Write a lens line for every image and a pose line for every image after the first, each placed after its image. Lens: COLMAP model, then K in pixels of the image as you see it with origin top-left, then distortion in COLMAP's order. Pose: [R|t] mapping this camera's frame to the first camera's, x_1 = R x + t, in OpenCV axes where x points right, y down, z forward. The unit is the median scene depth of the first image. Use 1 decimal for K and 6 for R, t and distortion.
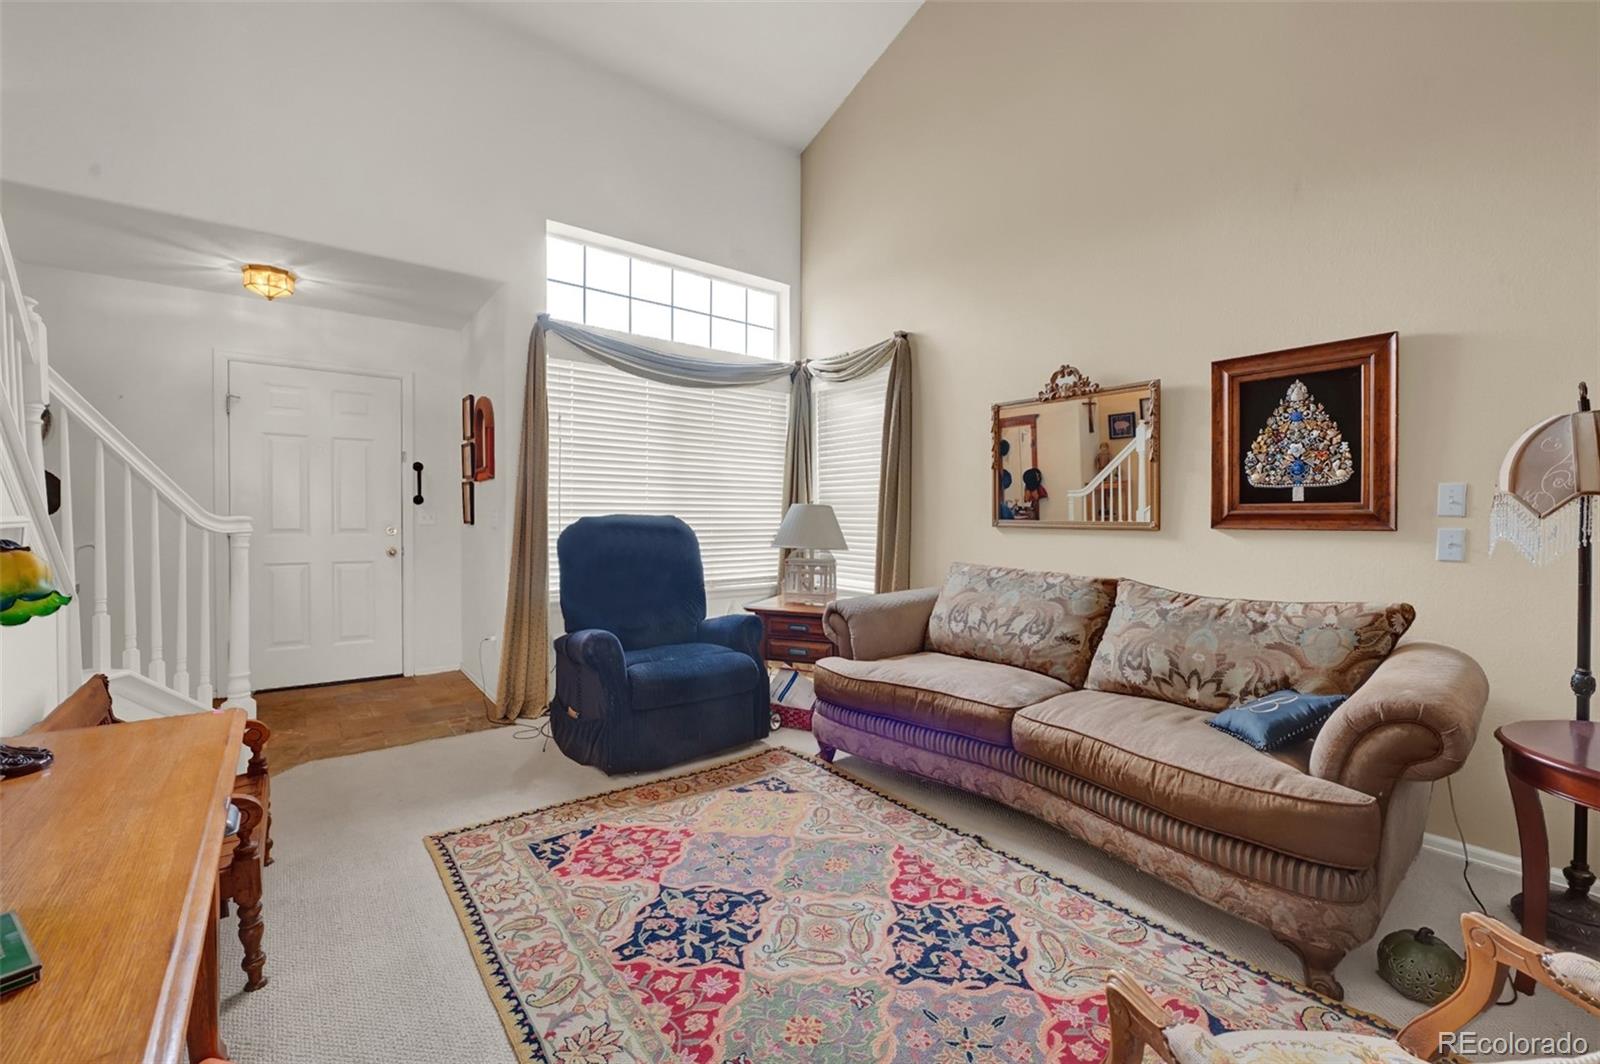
lens RADIAL K [[657.5, 0, 793.7], [0, 657.5, 527.9], [0, 0, 1]] dist [-0.018130, -0.000537]
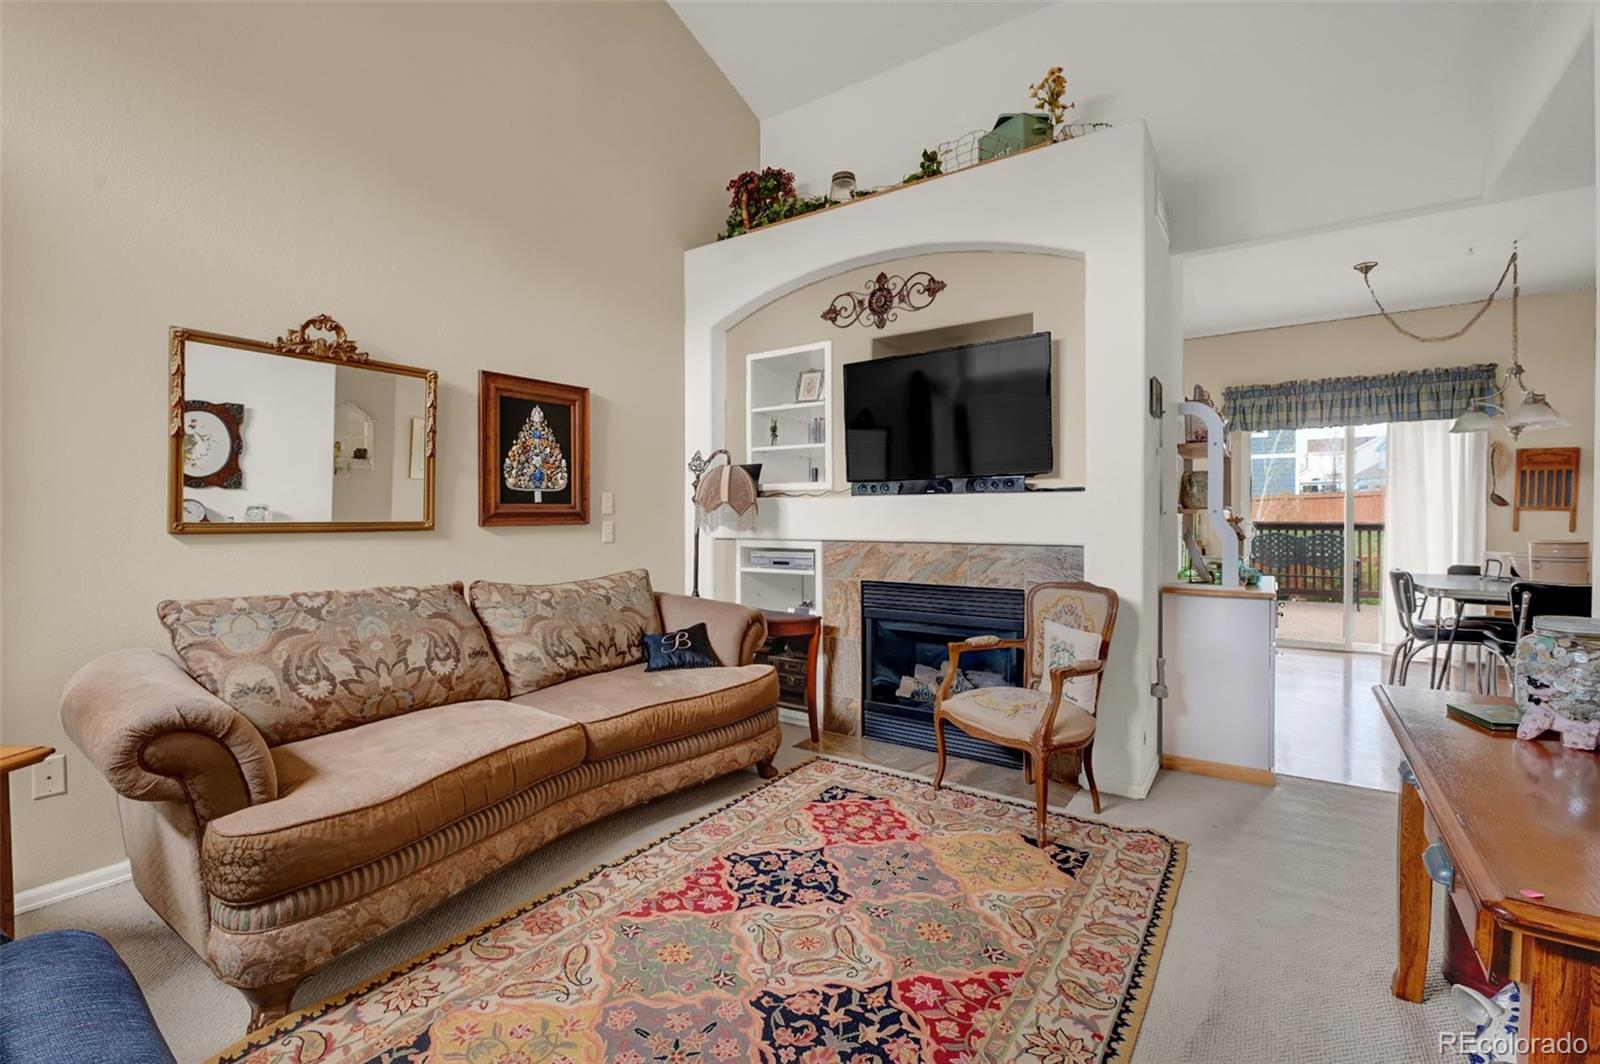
lens RADIAL K [[698.8, 0, 800.0], [0, 698.8, 528.0], [0, 0, 1]] dist [-0.014411, -0.000189]
pose [[-0.303699, -0.023079, 0.952488, -0.766156], [0.017223, 0.999410, 0.029707, -0.027012], [-0.952612, 0.025426, -0.303123, 1.081830]]
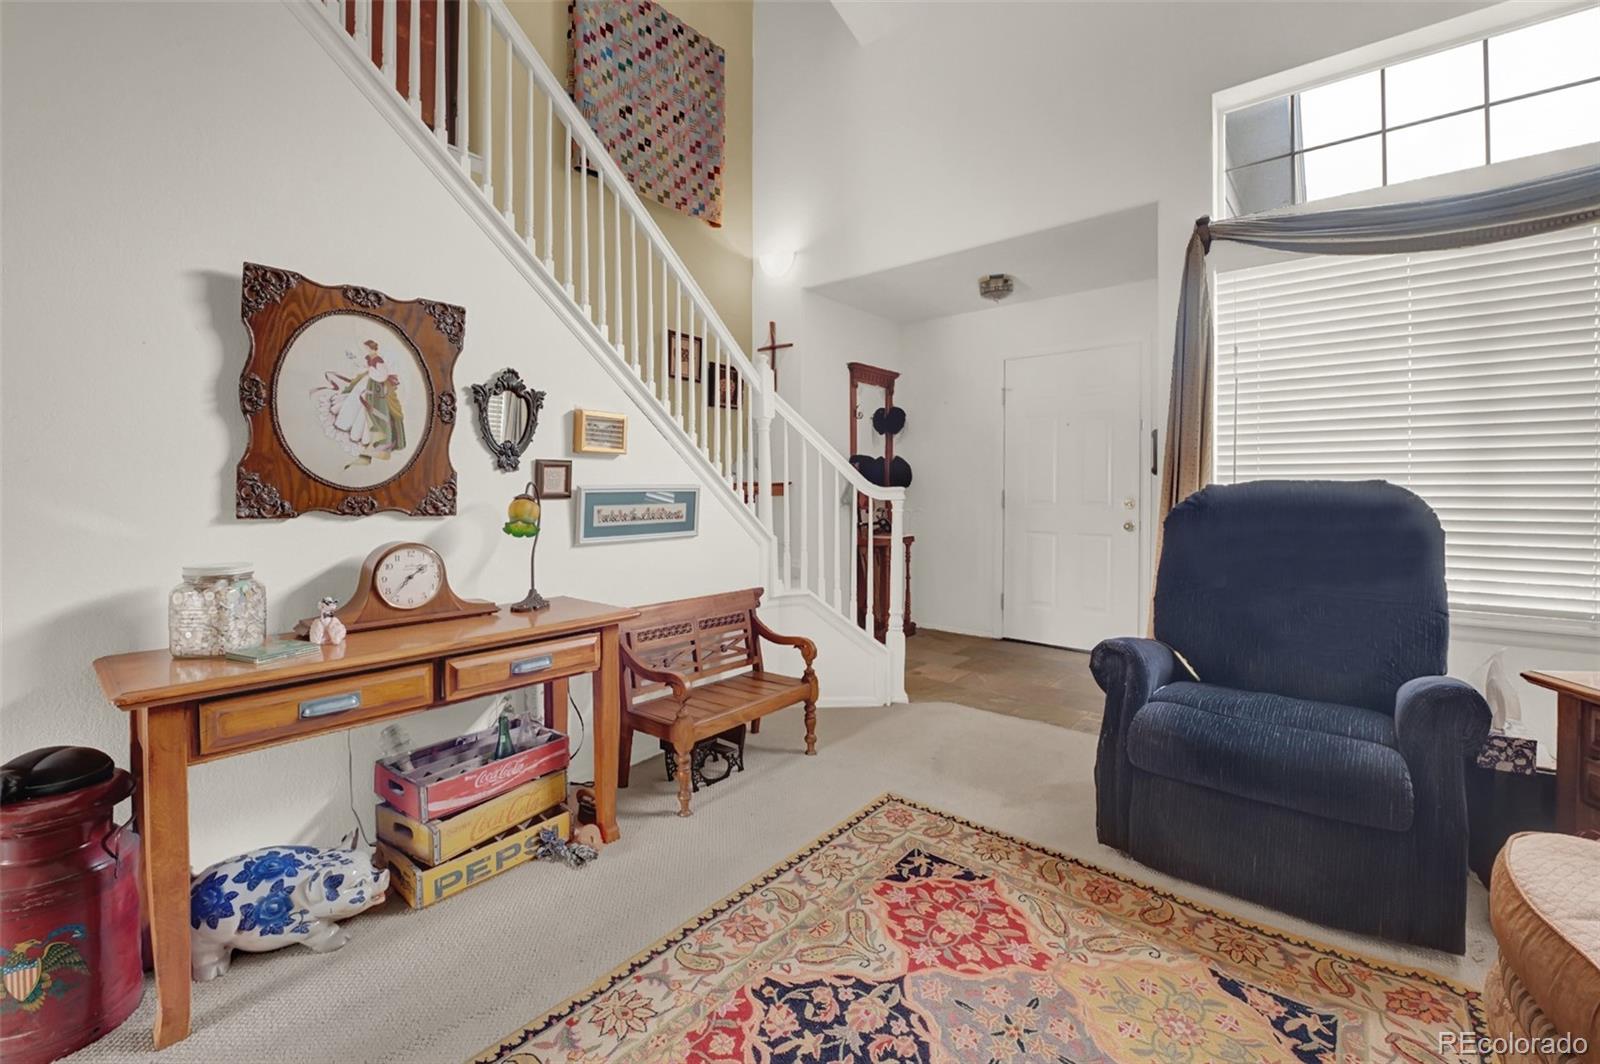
lens RADIAL K [[657.5, 0, 793.7], [0, 657.5, 527.9], [0, 0, 1]] dist [-0.018130, -0.000537]
pose [[0.205477, 0.045824, -0.977589, 0.438300], [-0.014325, 0.998937, 0.043813, 0.005945], [0.978557, 0.005001, 0.205915, 0.671552]]
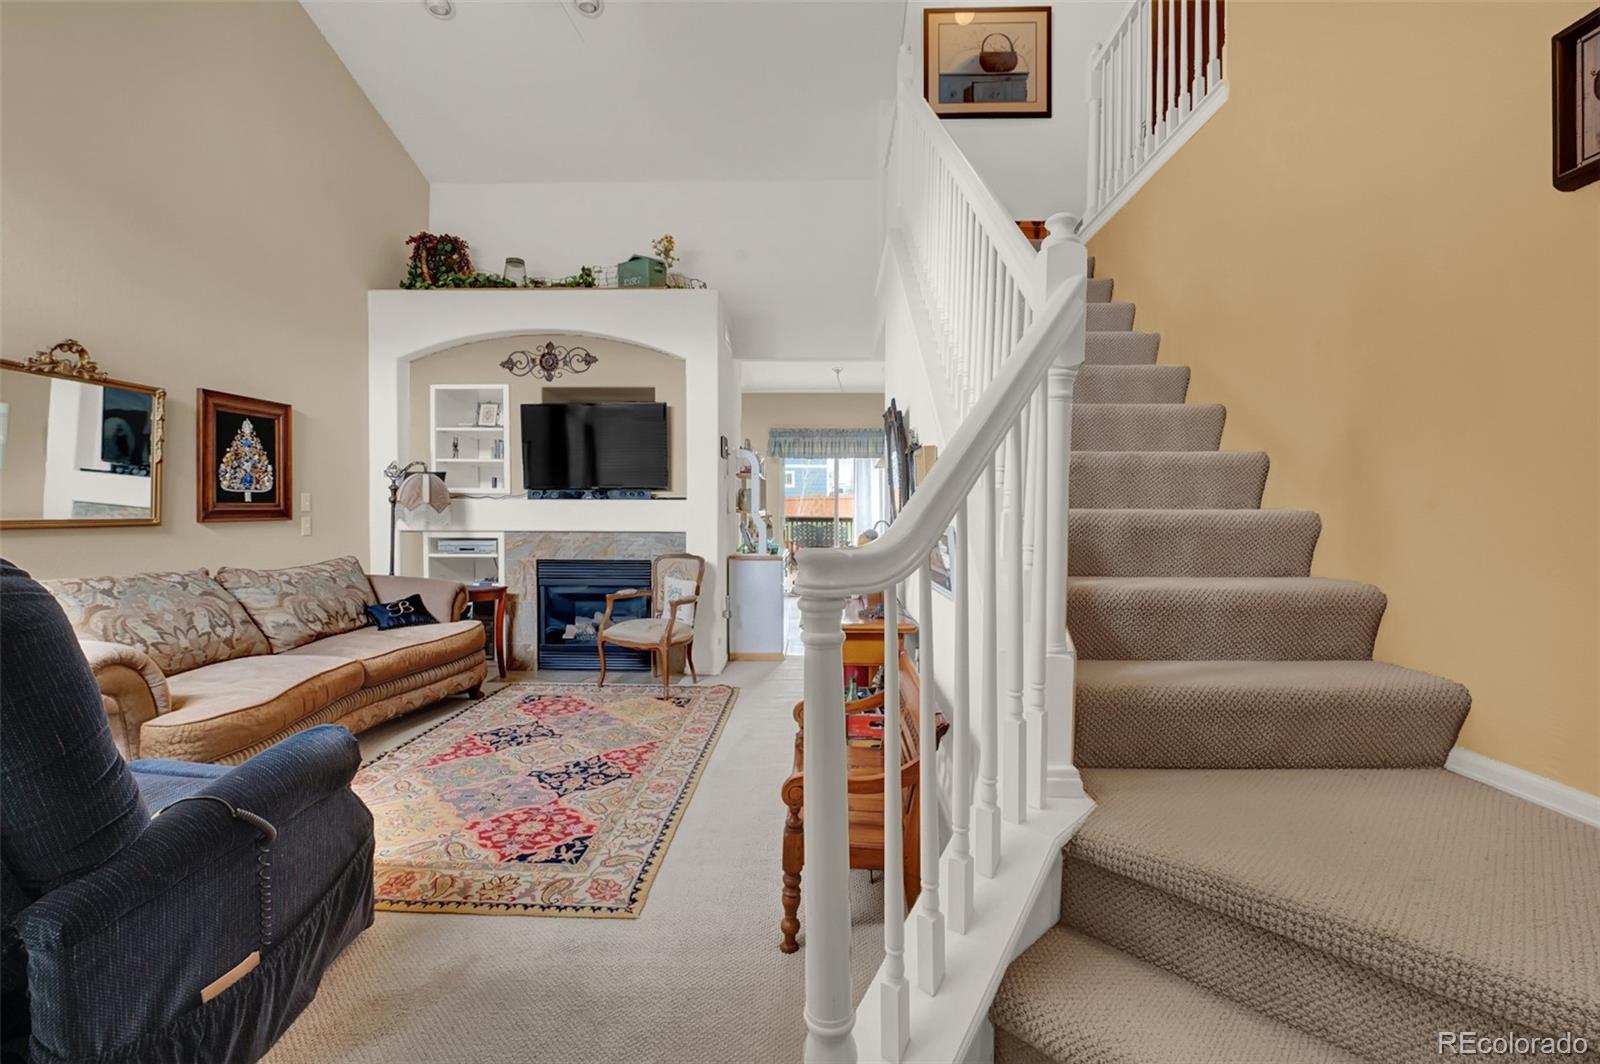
lens RADIAL K [[655.4, 0, 806.9], [0, 655.4, 526.1], [0, 0, 1]] dist [0.000053, -0.008504]
pose [[-0.777823, -0.026177, 0.627938, -1.314173], [0.001538, 0.999050, 0.043554, -0.056377], [-0.628481, 0.034843, -0.777044, 1.577139]]
